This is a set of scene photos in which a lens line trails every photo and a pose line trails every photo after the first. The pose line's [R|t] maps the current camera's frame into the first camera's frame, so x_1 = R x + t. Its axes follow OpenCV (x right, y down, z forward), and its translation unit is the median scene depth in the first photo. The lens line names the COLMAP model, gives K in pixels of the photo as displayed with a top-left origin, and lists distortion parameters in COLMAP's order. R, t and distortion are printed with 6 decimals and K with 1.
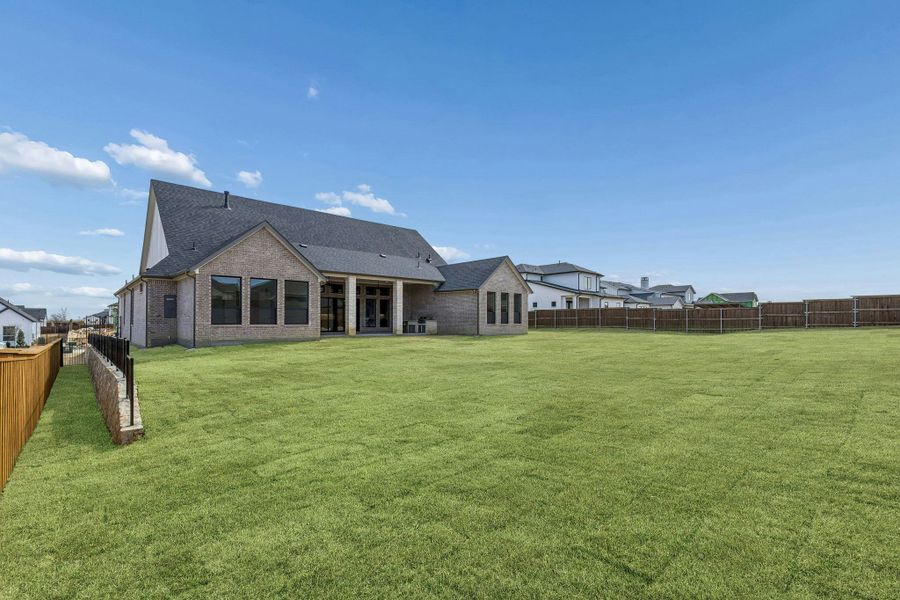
lens RADIAL K [[405.6, 0, 451.4], [0, 405.6, 307.9], [0, 0, 1]] dist [0.002324, 0.000319]
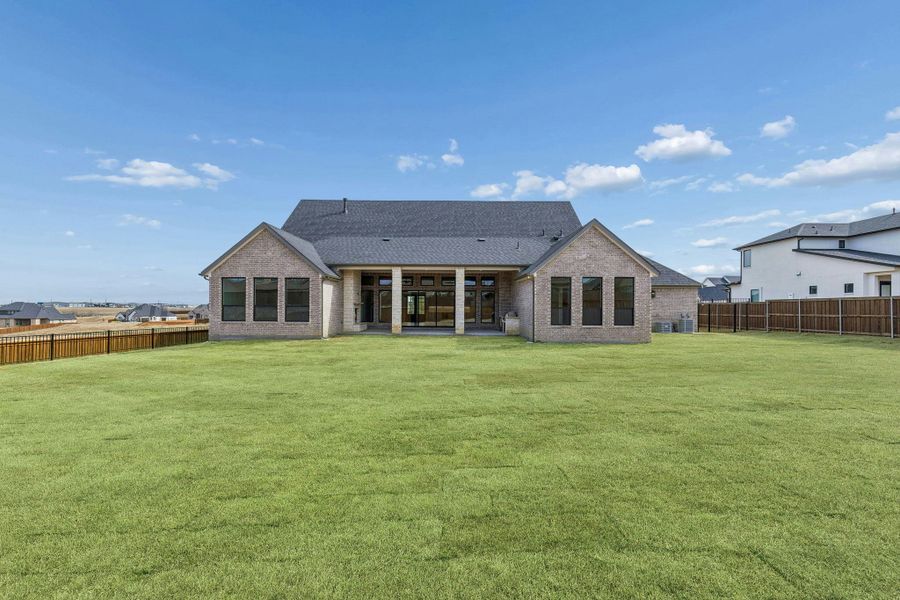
lens RADIAL K [[405.6, 0, 451.4], [0, 405.6, 307.9], [0, 0, 1]] dist [0.002324, 0.000319]
pose [[0.730339, 0.001930, -0.683082, 0.419186], [0.017056, 0.999633, 0.021060, -0.005598], [0.682871, -0.027031, 0.730038, 0.388518]]
